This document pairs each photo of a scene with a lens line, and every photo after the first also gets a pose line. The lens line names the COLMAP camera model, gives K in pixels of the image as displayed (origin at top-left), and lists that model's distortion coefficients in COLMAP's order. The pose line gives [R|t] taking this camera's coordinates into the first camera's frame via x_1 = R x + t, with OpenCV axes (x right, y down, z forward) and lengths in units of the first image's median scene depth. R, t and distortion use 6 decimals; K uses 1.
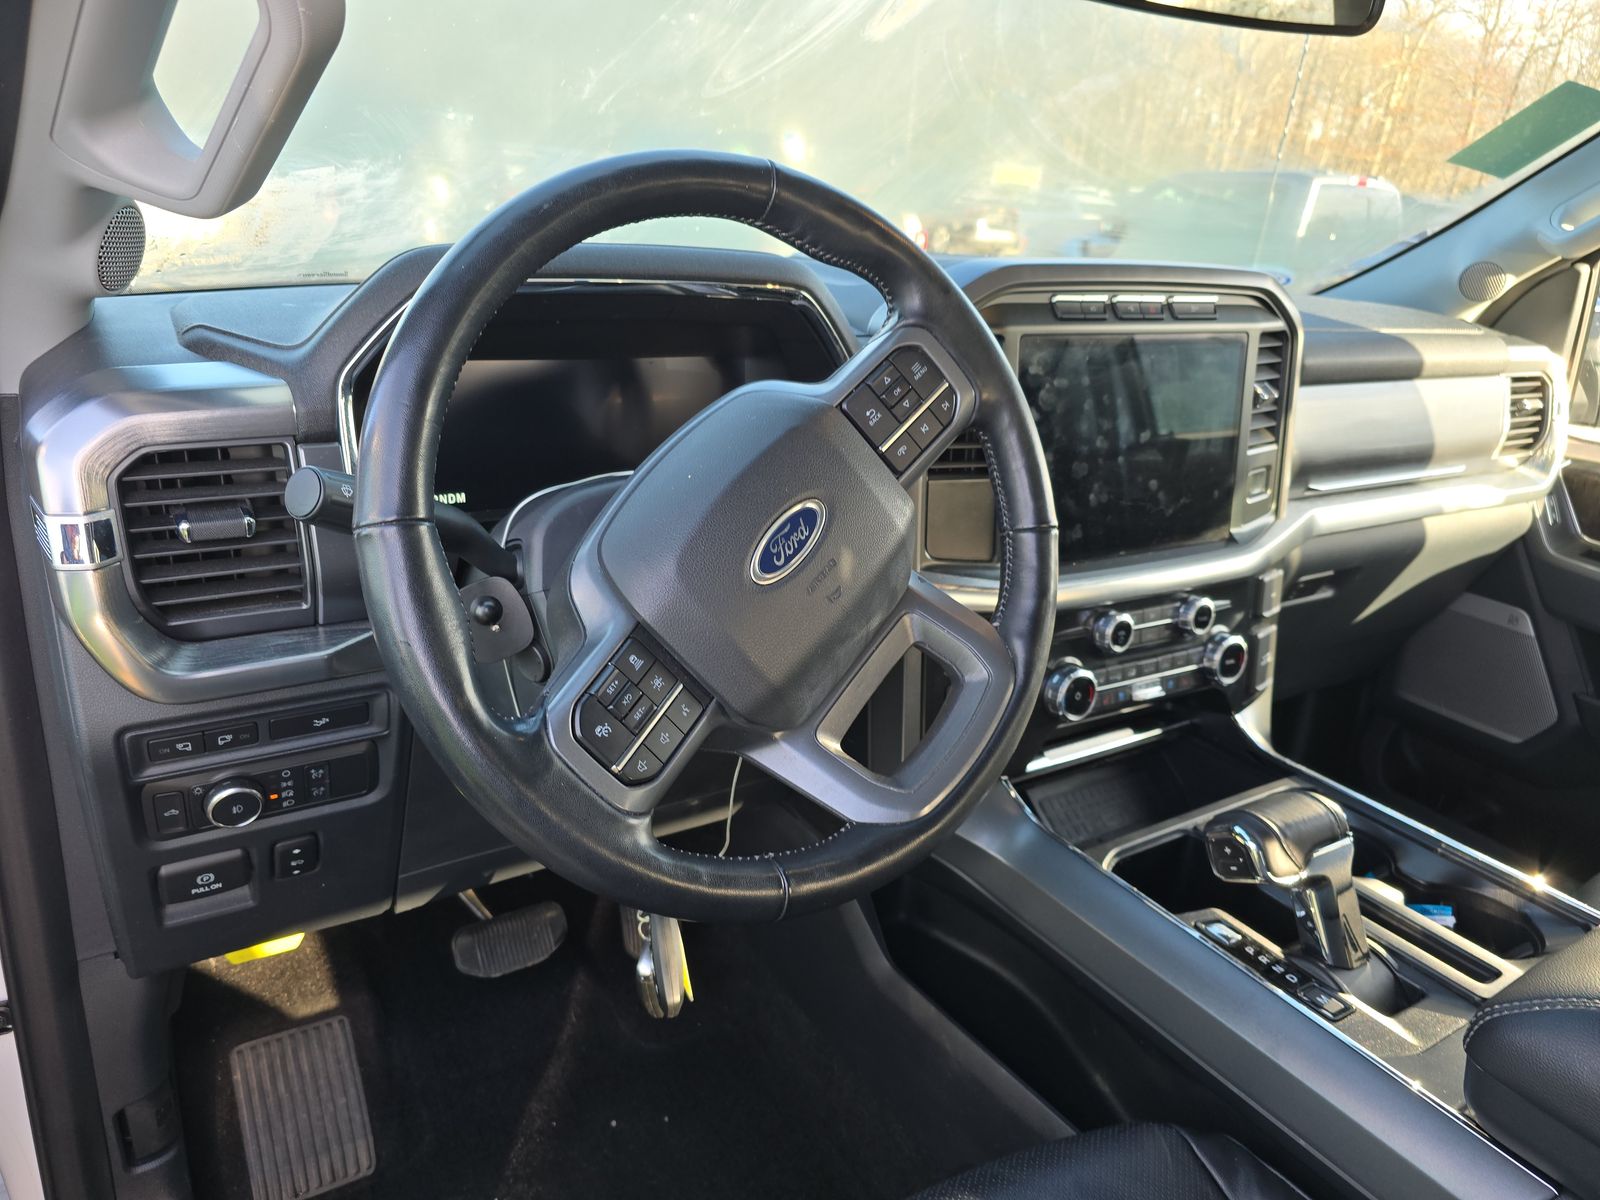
lens RADIAL K [[1078.3, 0, 800.0], [0, 1078.3, 600.0], [0, 0, 1]] dist [0.066720, -0.052626]
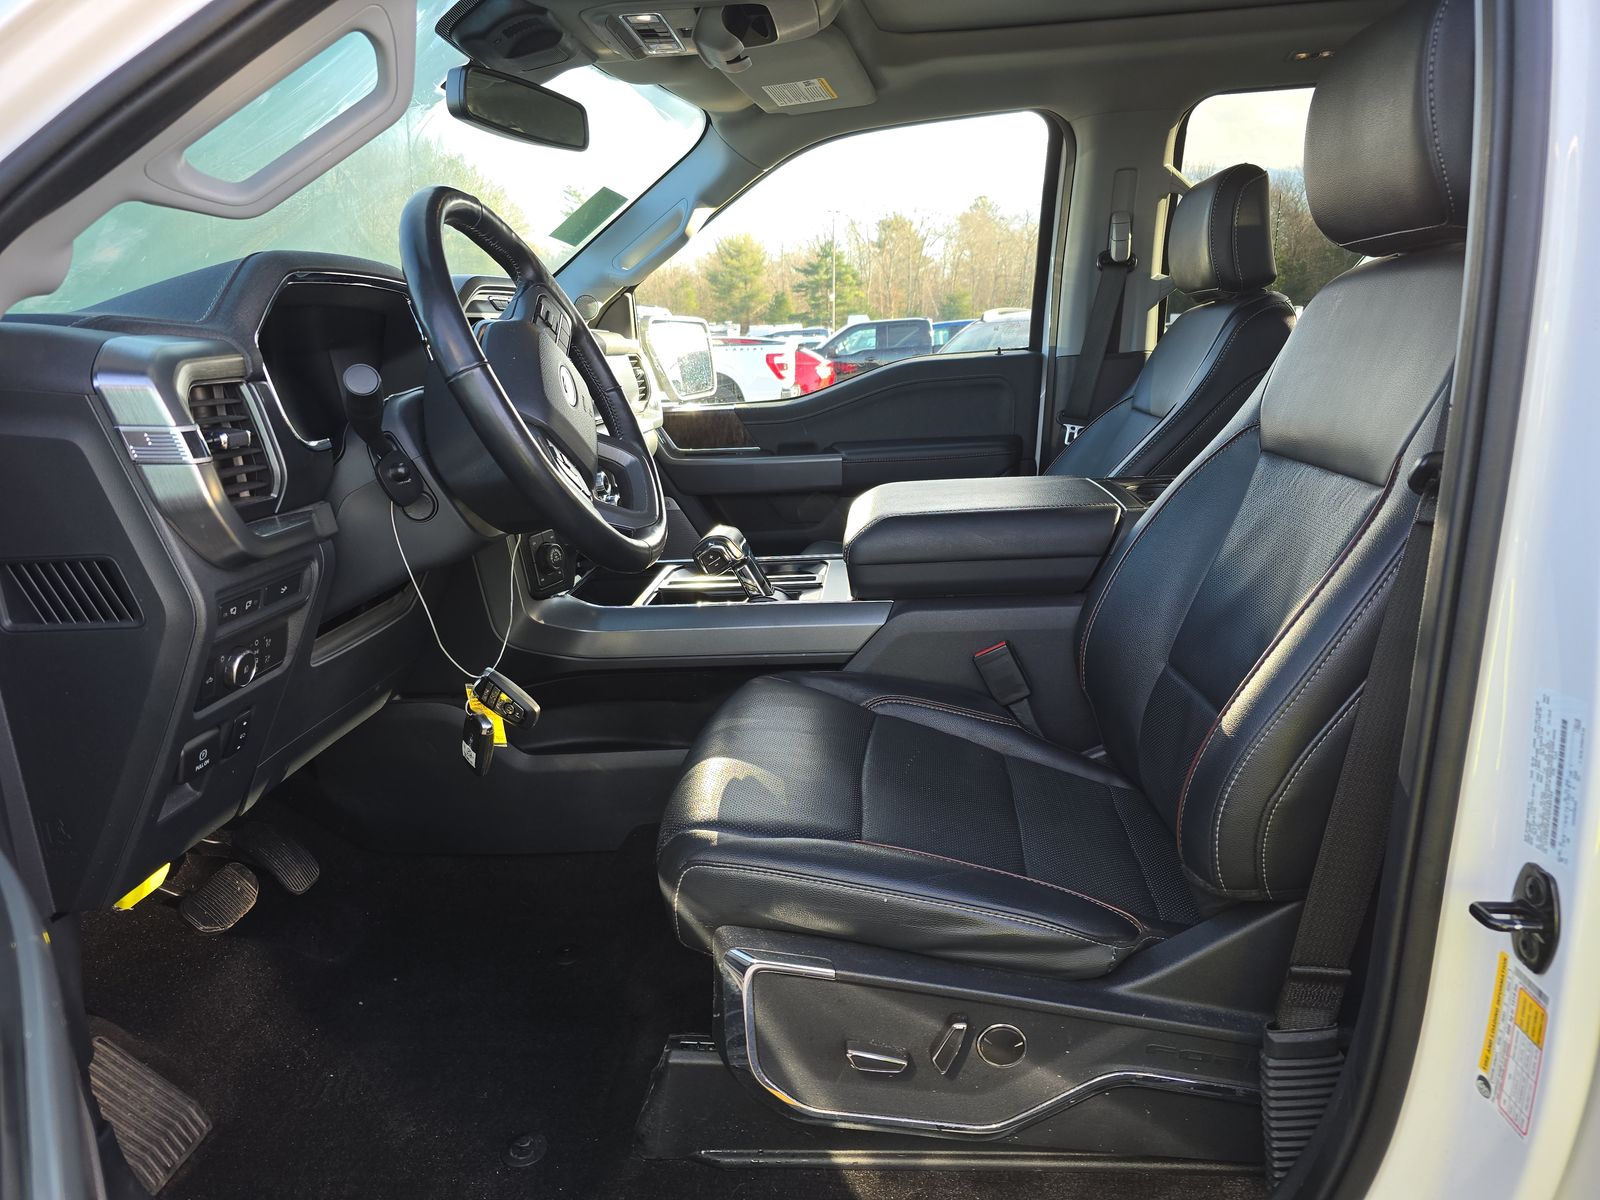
lens RADIAL K [[1078.3, 0, 800.0], [0, 1078.3, 600.0], [0, 0, 1]] dist [0.066720, -0.052626]
pose [[0.581894, -0.273827, 0.765779, -0.925137], [0.358132, 0.931675, 0.061014, 0.226148], [-0.730165, 0.238746, 0.640203, -0.292944]]
